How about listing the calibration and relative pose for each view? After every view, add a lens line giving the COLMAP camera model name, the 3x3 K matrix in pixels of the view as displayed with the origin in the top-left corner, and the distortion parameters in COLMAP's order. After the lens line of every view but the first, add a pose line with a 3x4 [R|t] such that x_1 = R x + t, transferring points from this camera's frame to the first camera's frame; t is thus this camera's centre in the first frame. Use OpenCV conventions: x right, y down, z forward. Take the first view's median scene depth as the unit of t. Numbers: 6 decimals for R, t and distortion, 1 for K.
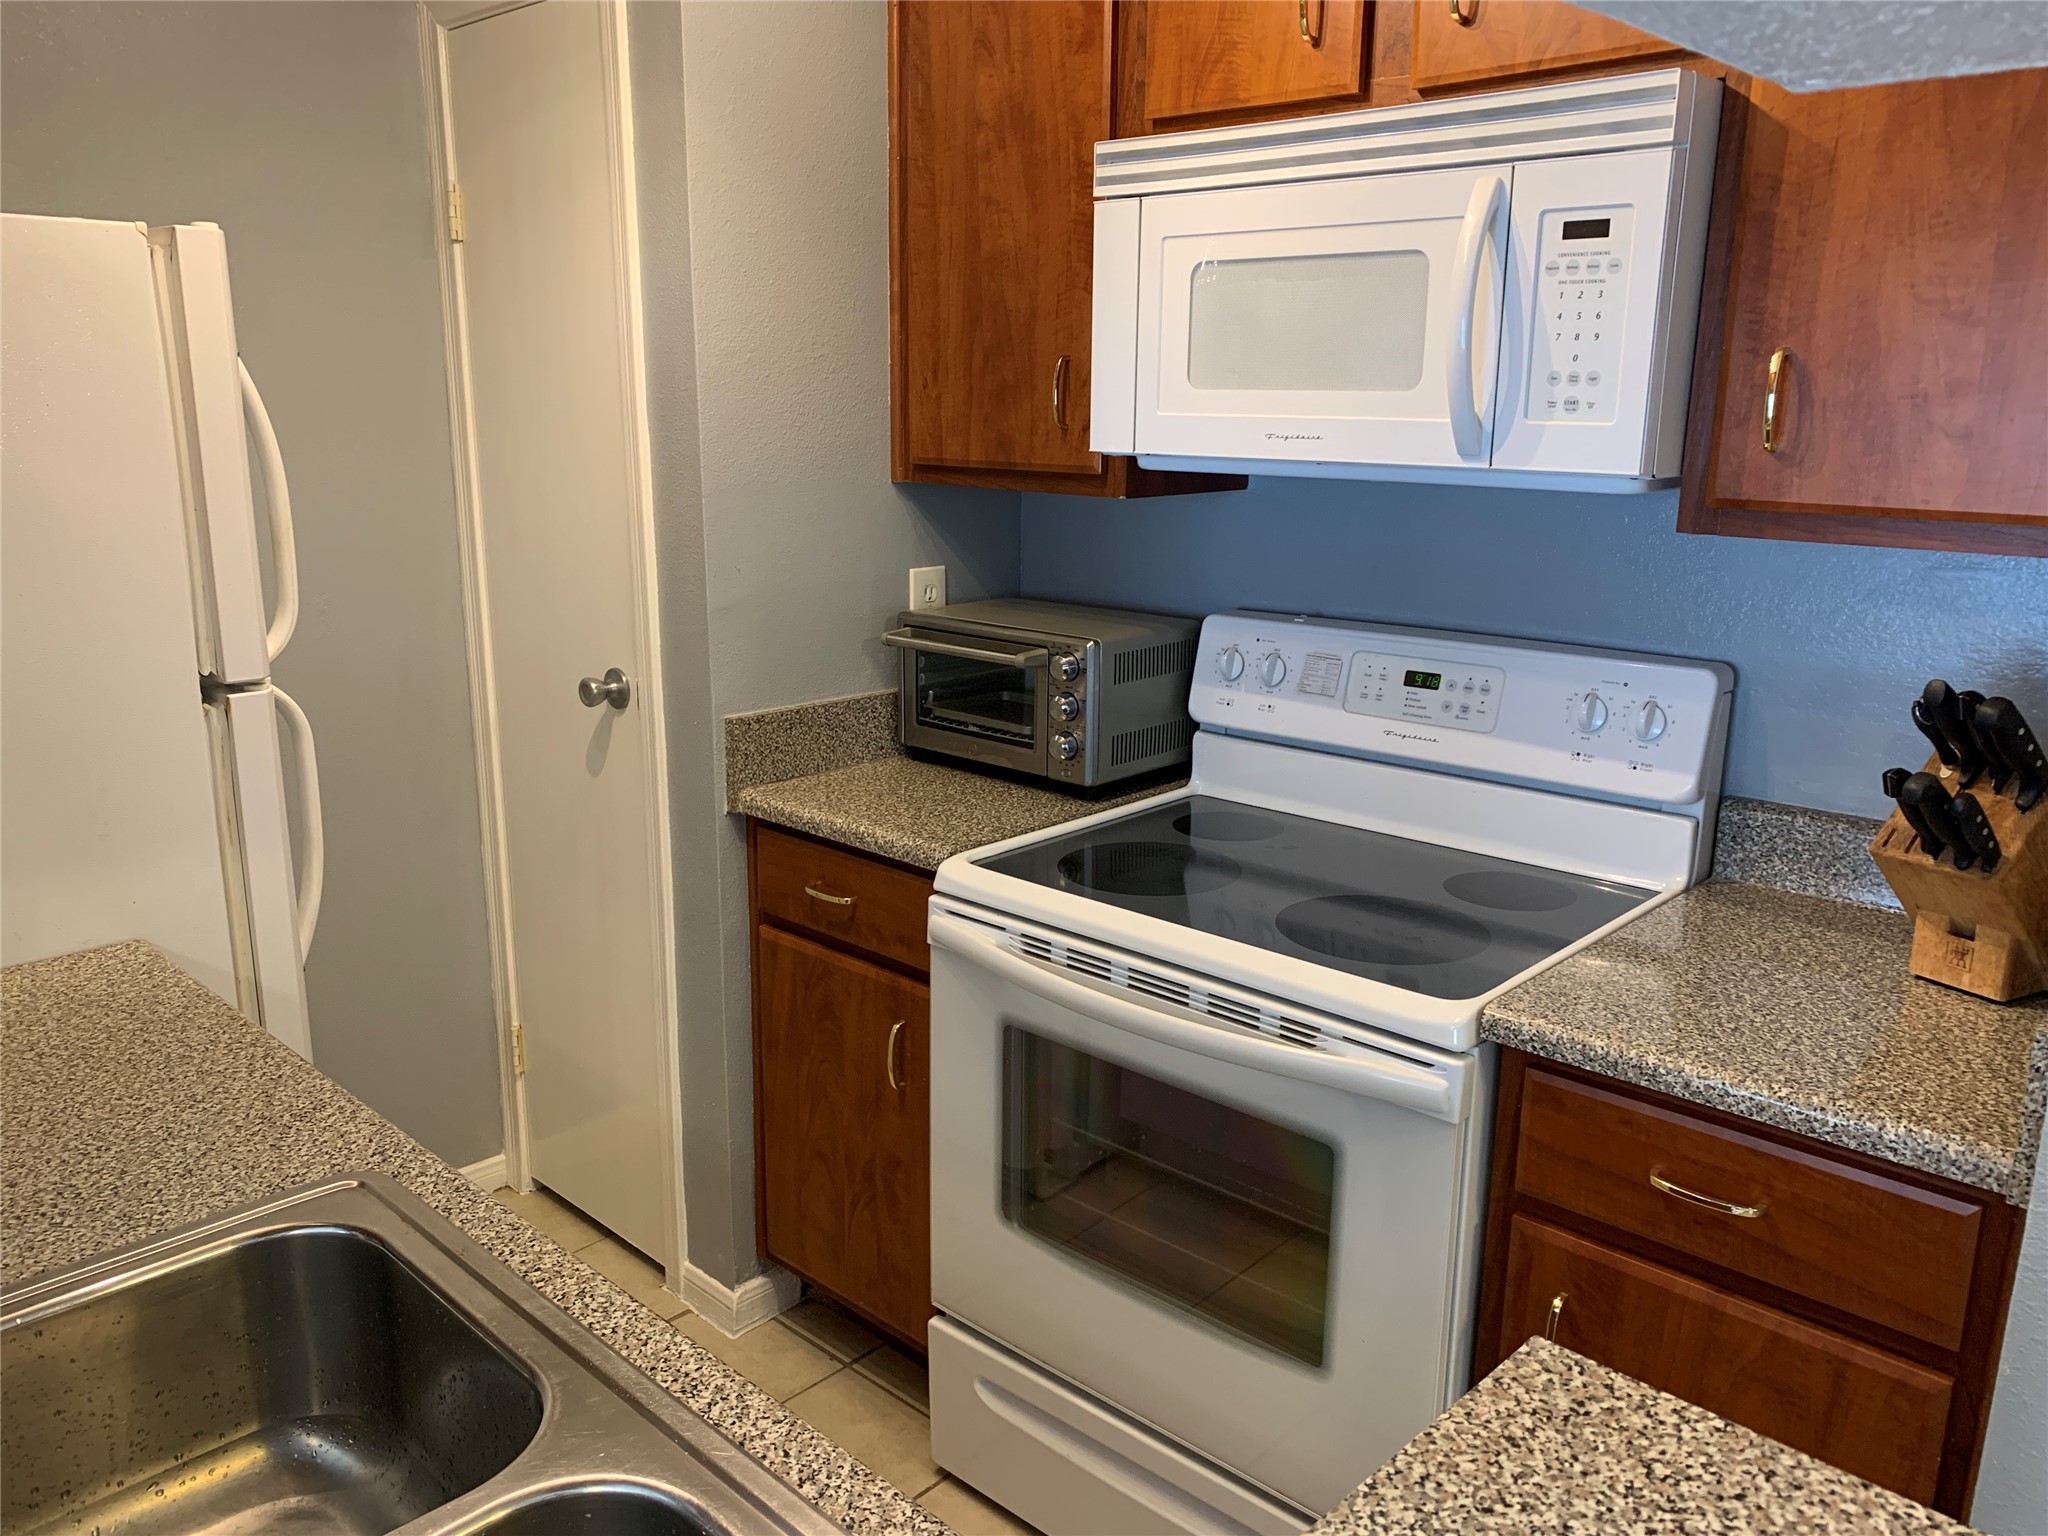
lens RADIAL K [[1569.6, 0, 996.0], [0, 1569.6, 762.1], [0, 0, 1]] dist [0.118237, -0.164238]
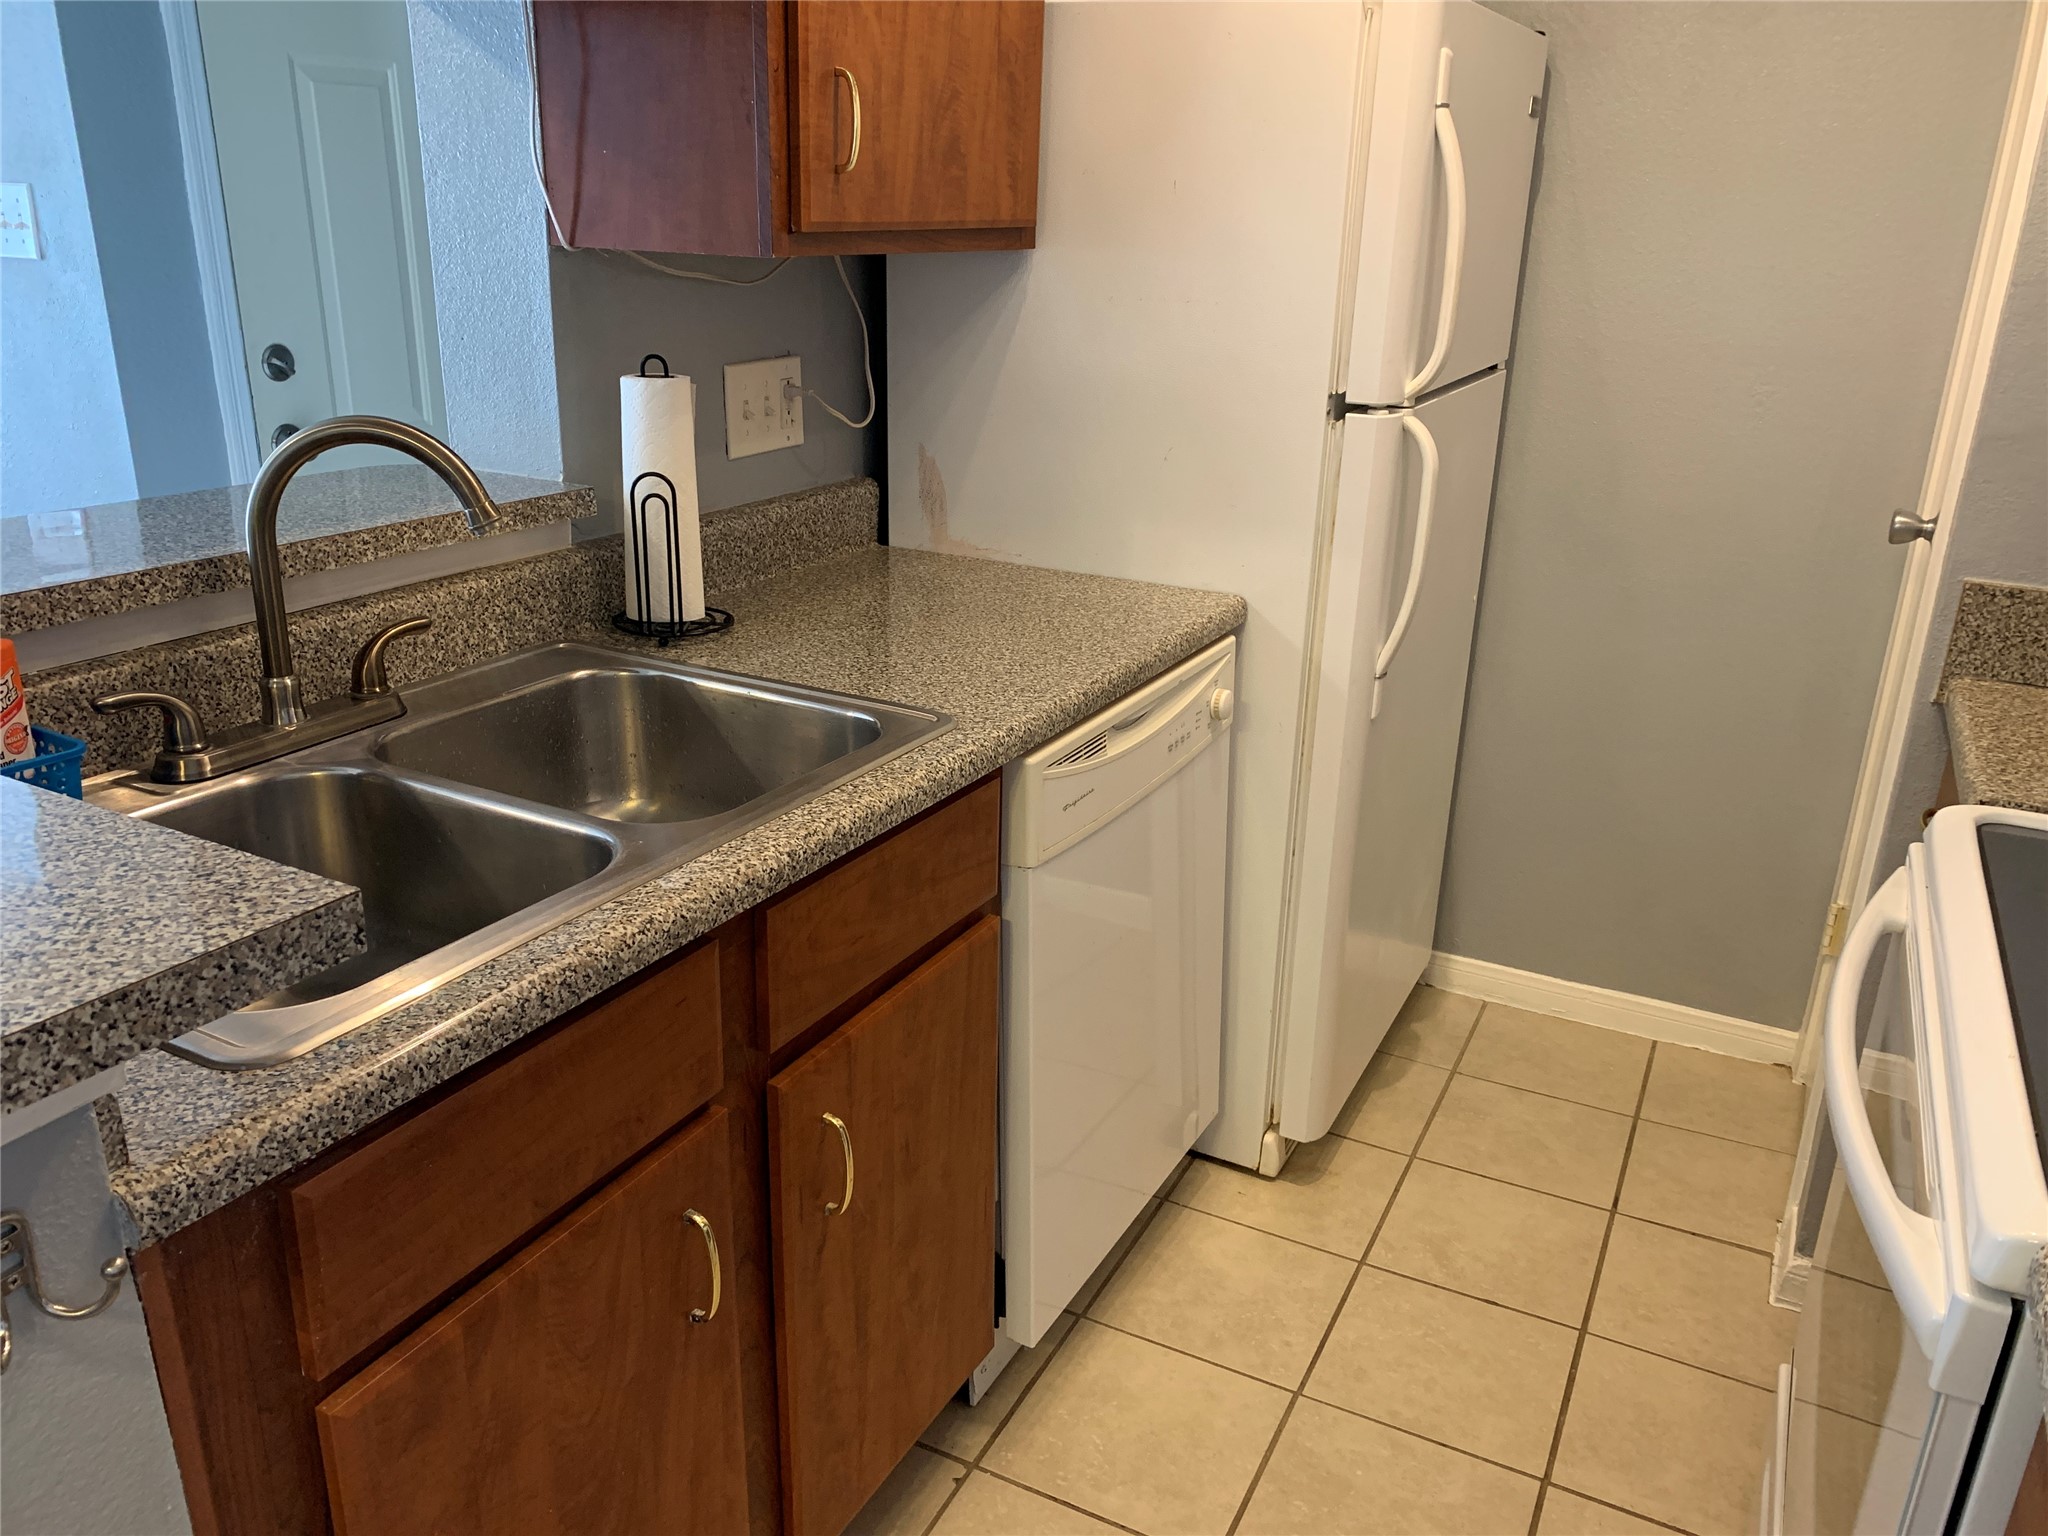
lens RADIAL K [[1573.1, 0, 1024.0], [0, 1573.1, 768.0], [0, 0, 1]] dist [0.028975, -0.004033]
pose [[0.286548, 0.324671, -0.901376, 0.459319], [-0.243910, 0.934551, 0.259081, -0.033385], [0.926498, 0.145616, 0.346984, 0.338639]]
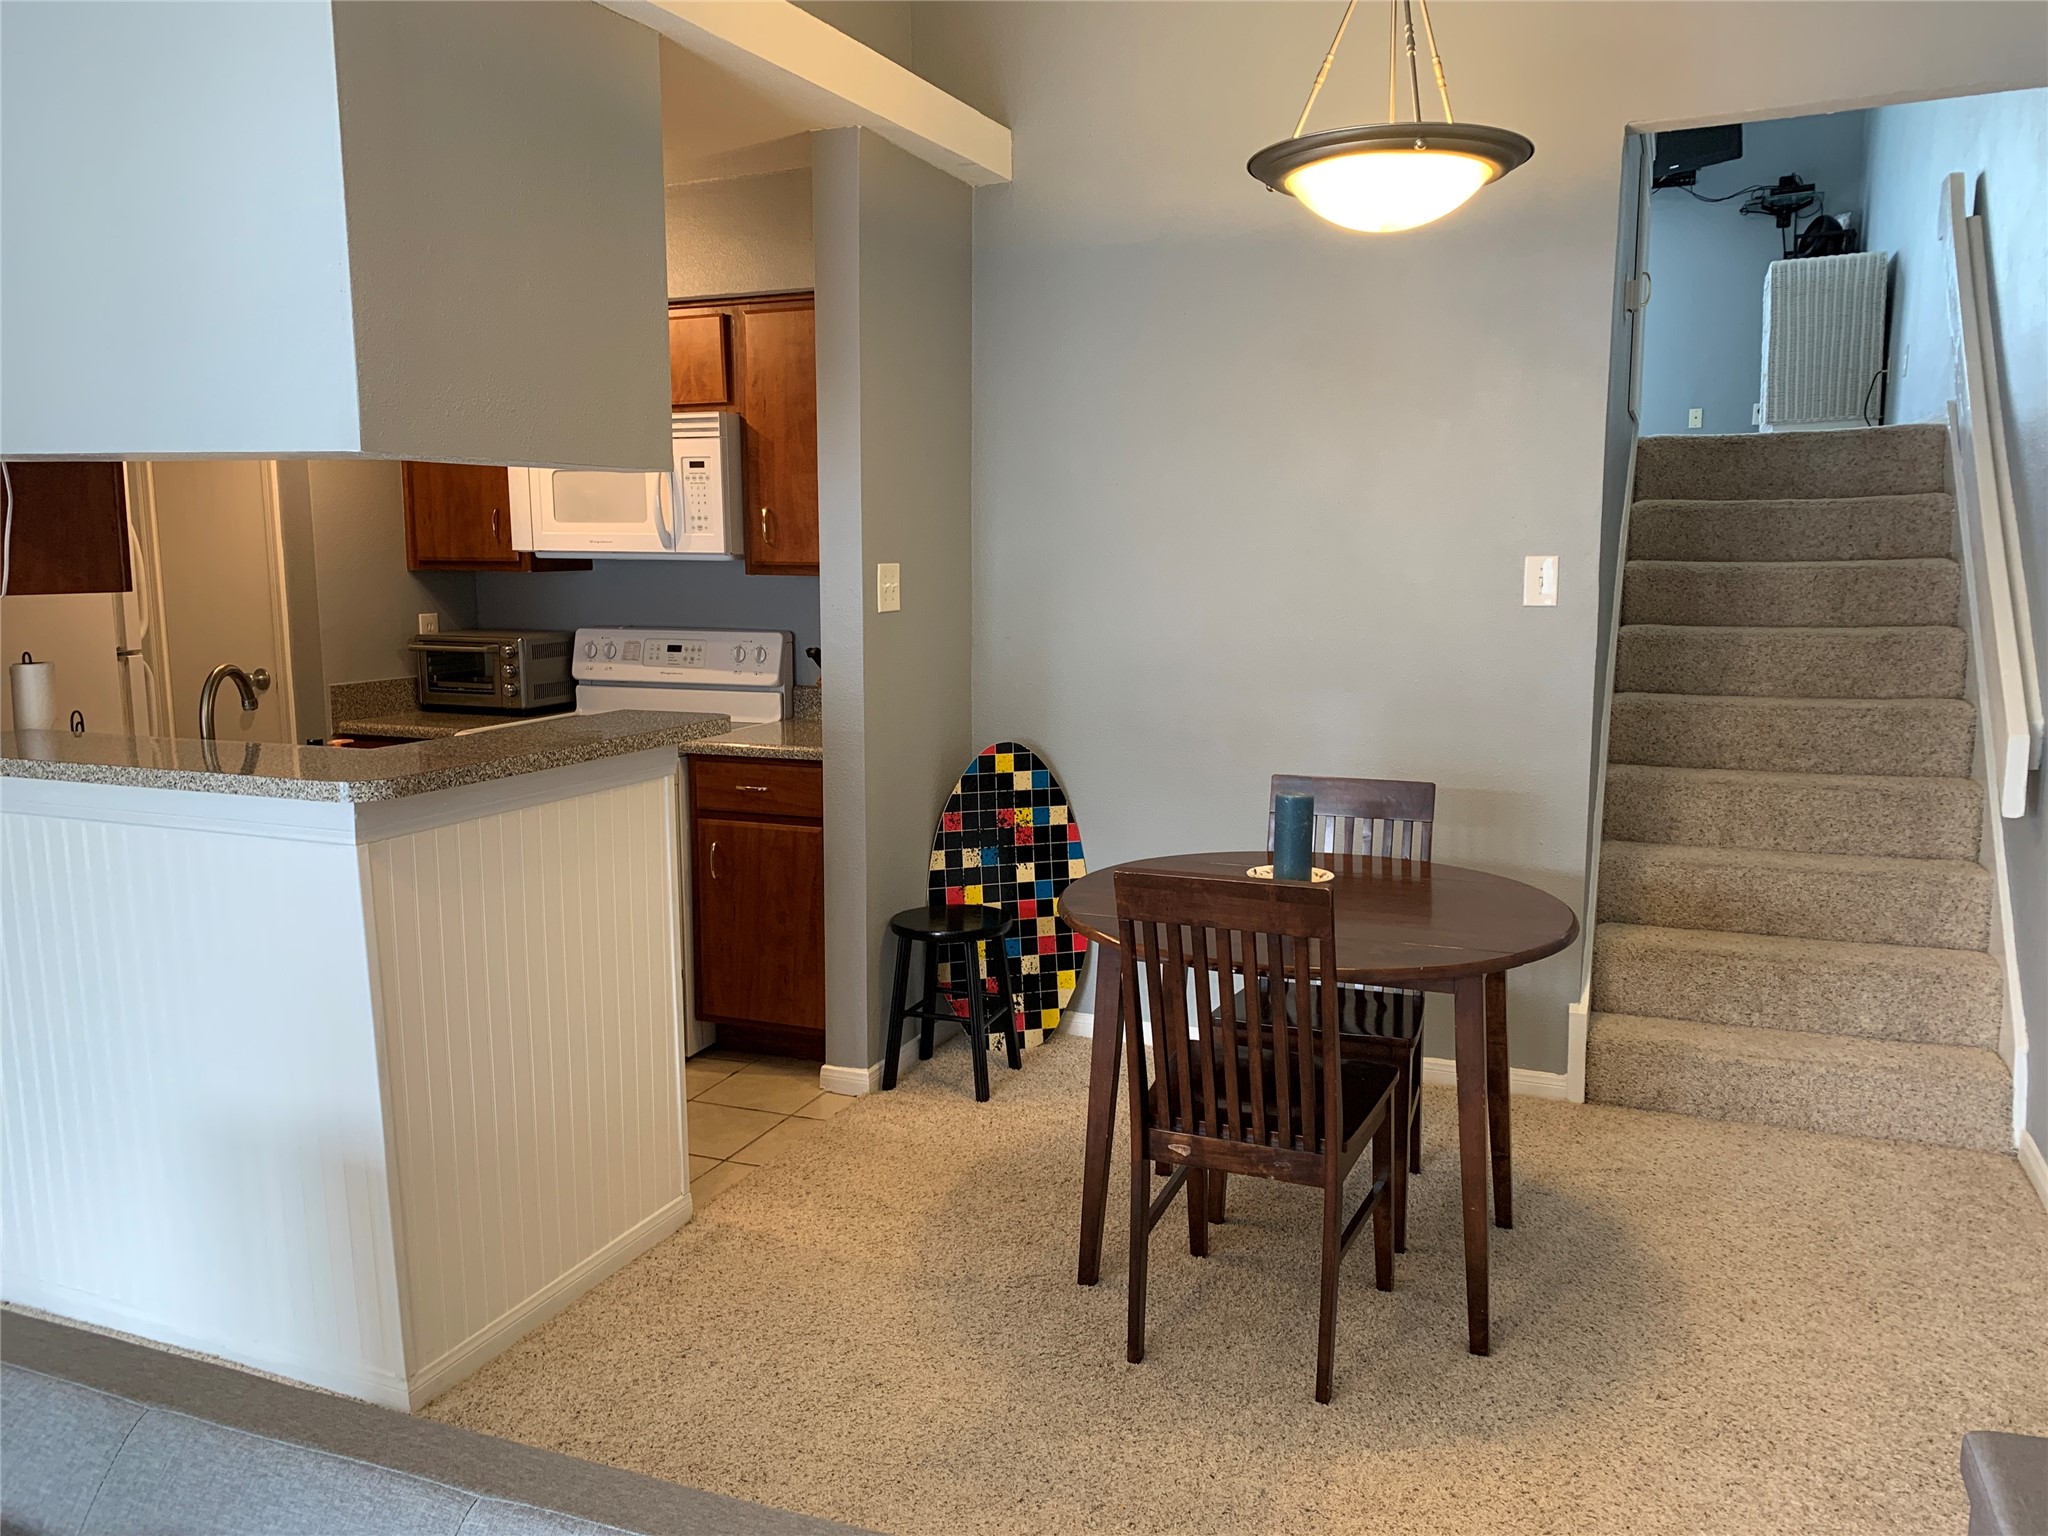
lens RADIAL K [[1569.6, 0, 996.0], [0, 1569.6, 762.1], [0, 0, 1]] dist [0.118237, -0.164238]
pose [[0.936161, -0.064928, 0.345523, -0.092508], [0.095206, 0.992896, -0.071374, 0.316674], [-0.338434, 0.099713, 0.935692, -1.264817]]
